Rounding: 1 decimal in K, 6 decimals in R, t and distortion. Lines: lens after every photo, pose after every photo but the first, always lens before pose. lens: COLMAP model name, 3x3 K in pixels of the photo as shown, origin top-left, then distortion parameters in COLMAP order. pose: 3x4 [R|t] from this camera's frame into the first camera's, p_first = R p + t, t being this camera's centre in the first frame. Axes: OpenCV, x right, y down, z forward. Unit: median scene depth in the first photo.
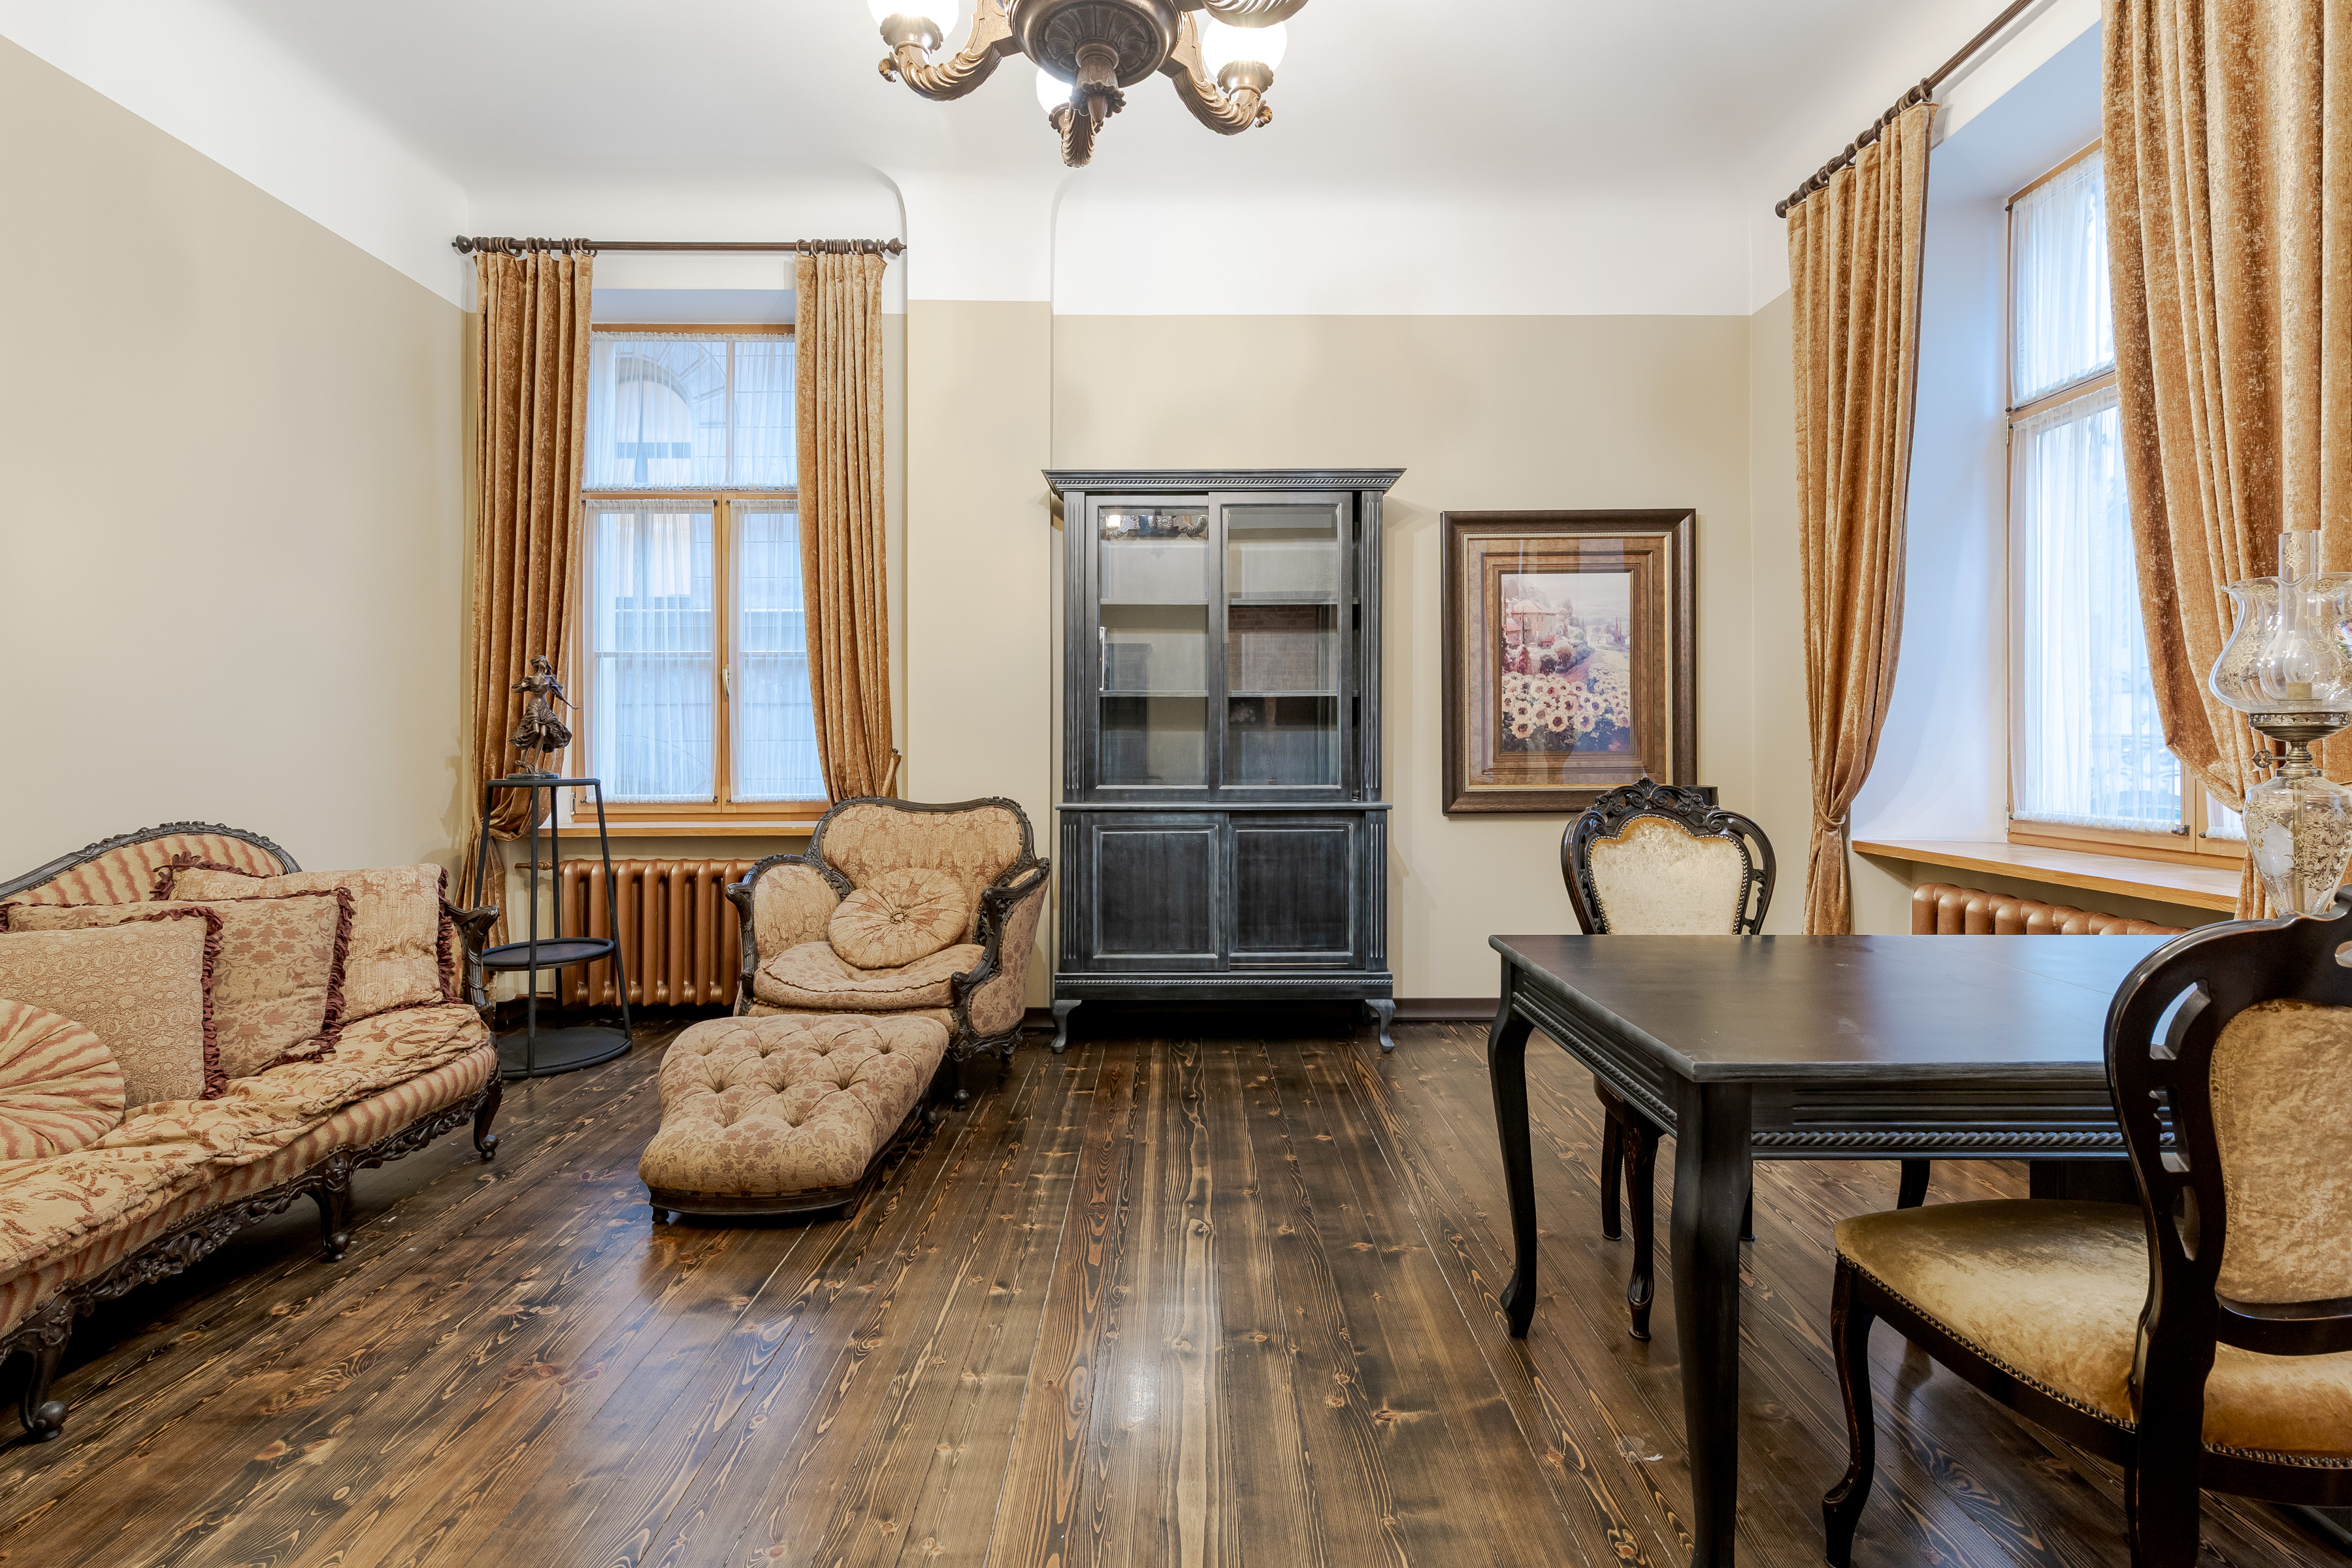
lens RADIAL K [[1004.0, 0, 1179.8], [0, 1004.0, 759.8], [0, 0, 1]] dist [-0.001020, -0.001166]
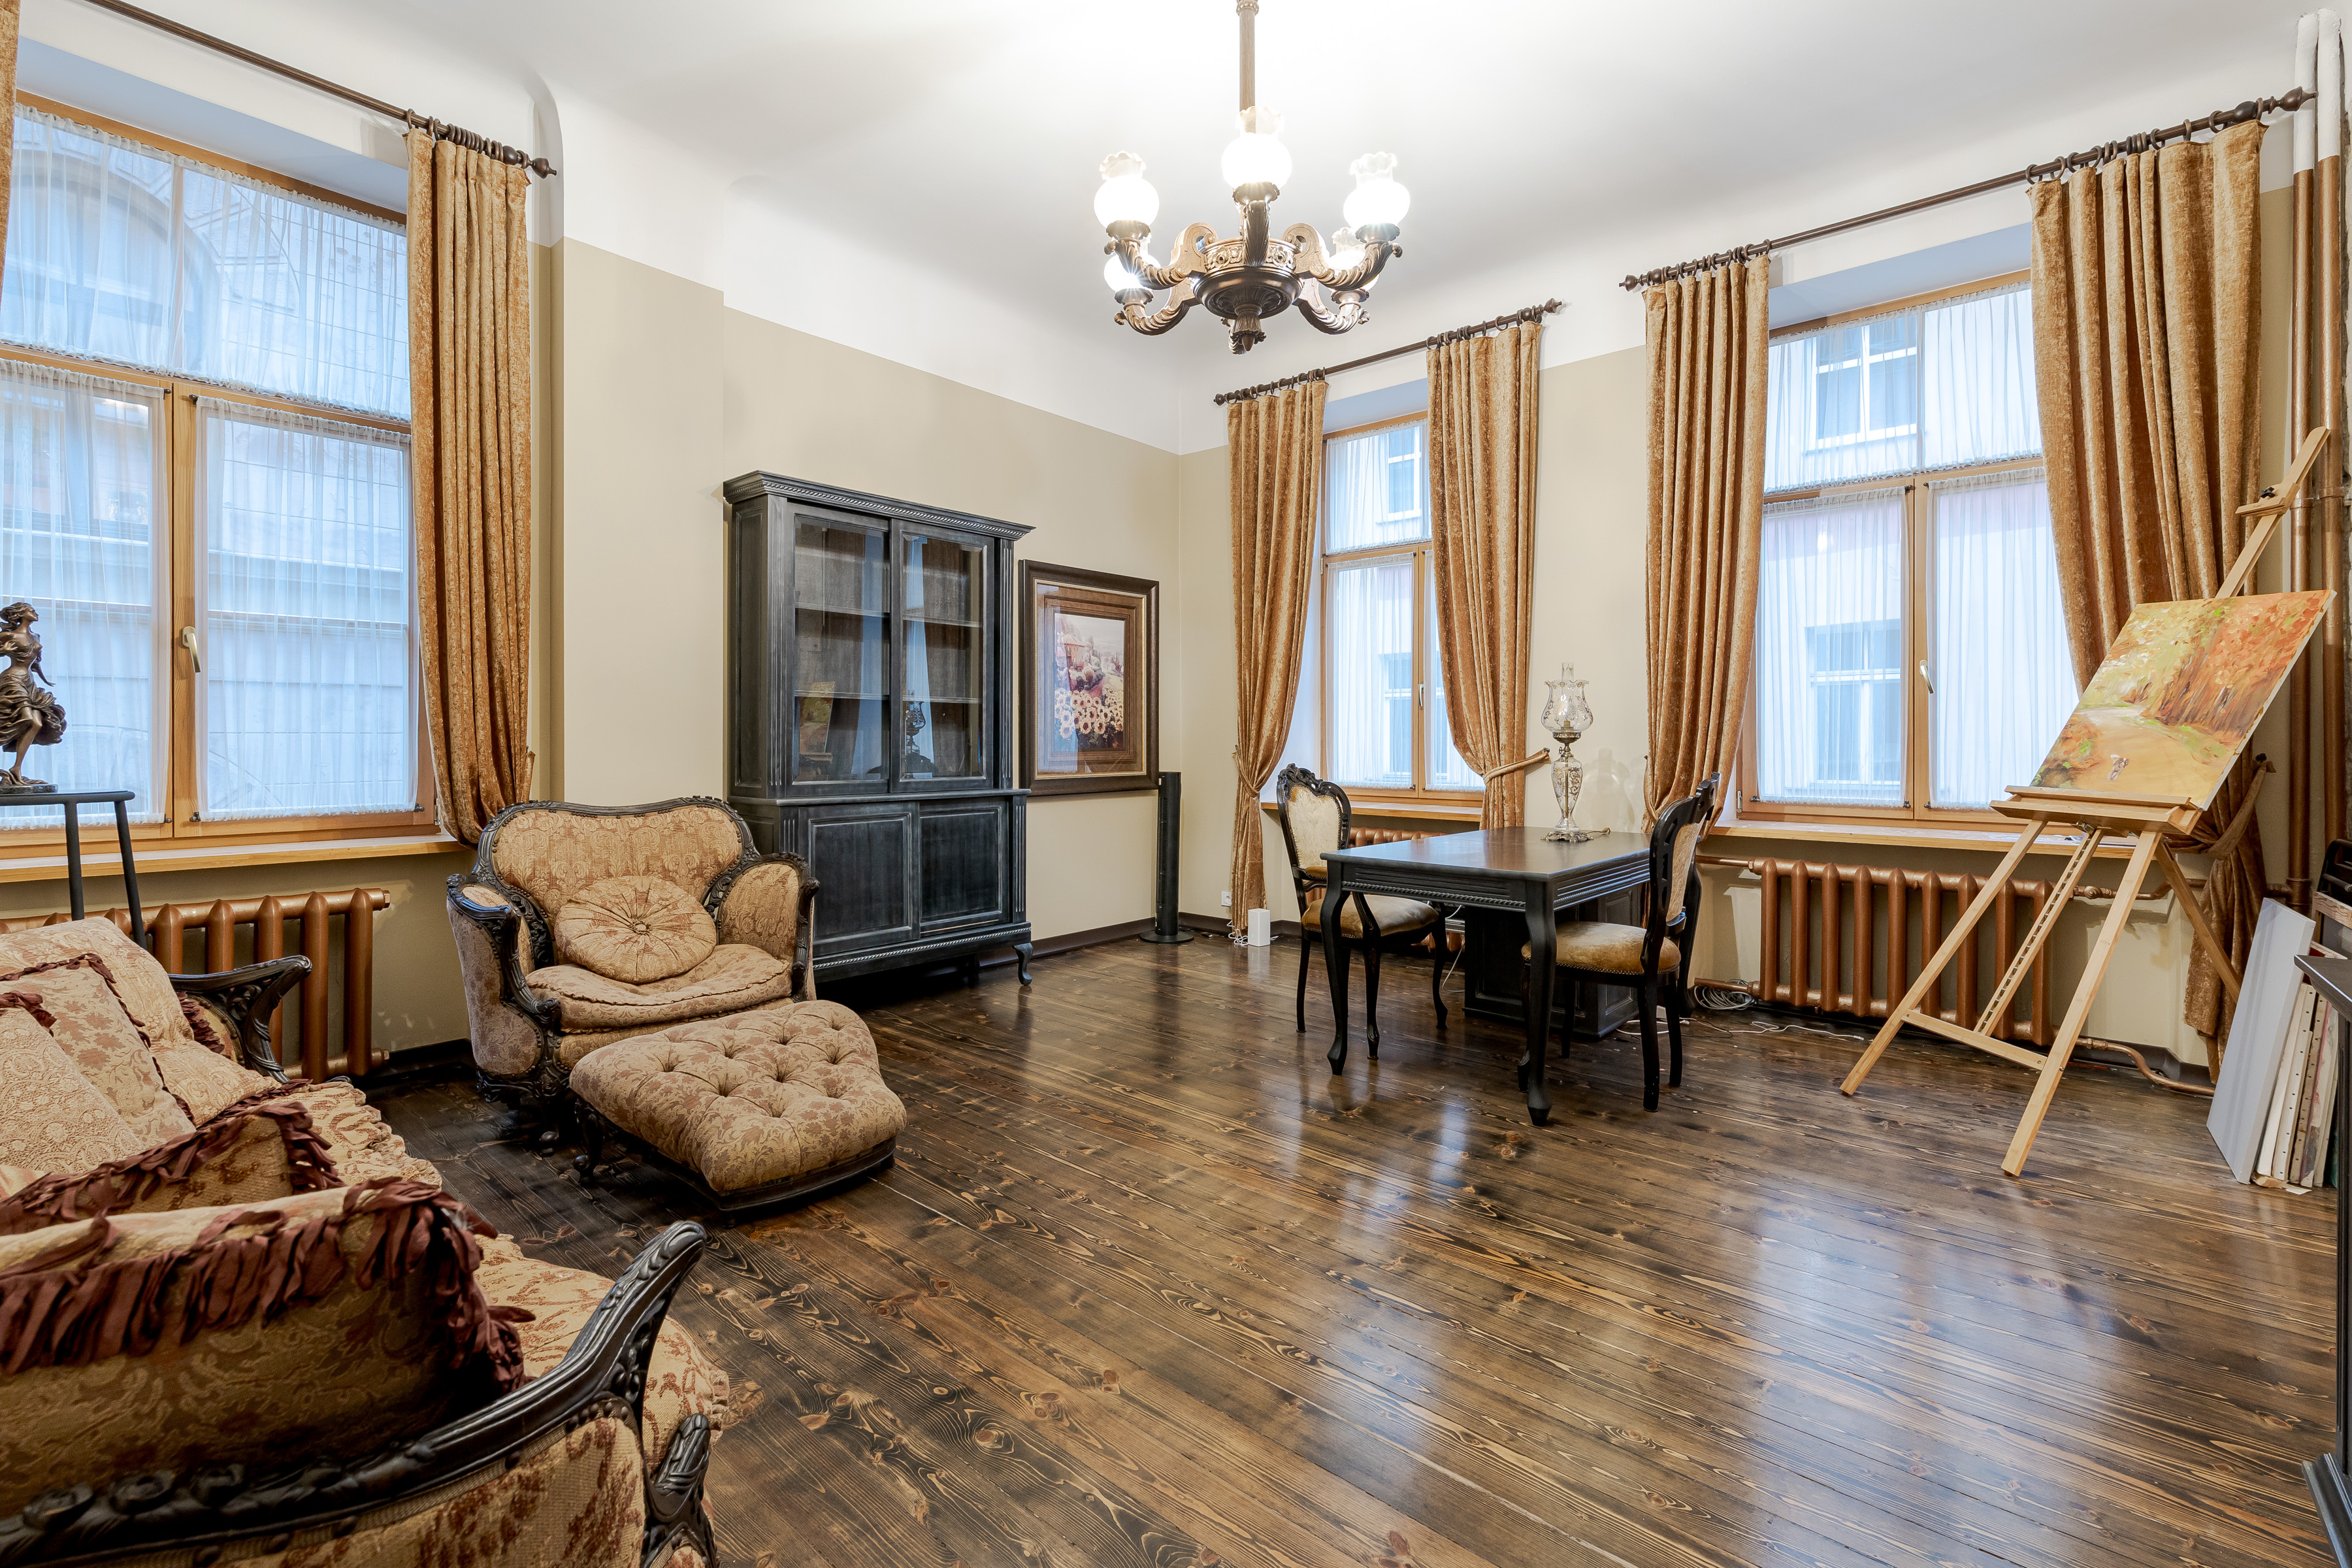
lens RADIAL K [[1004.0, 0, 1183.4], [0, 1004.0, 765.4], [0, 0, 1]] dist [-0.001020, -0.001166]
pose [[0.663360, -0.013098, 0.748185, -0.605142], [0.005943, 0.999907, 0.012235, -0.001383], [-0.748276, -0.003669, 0.663377, 0.008531]]
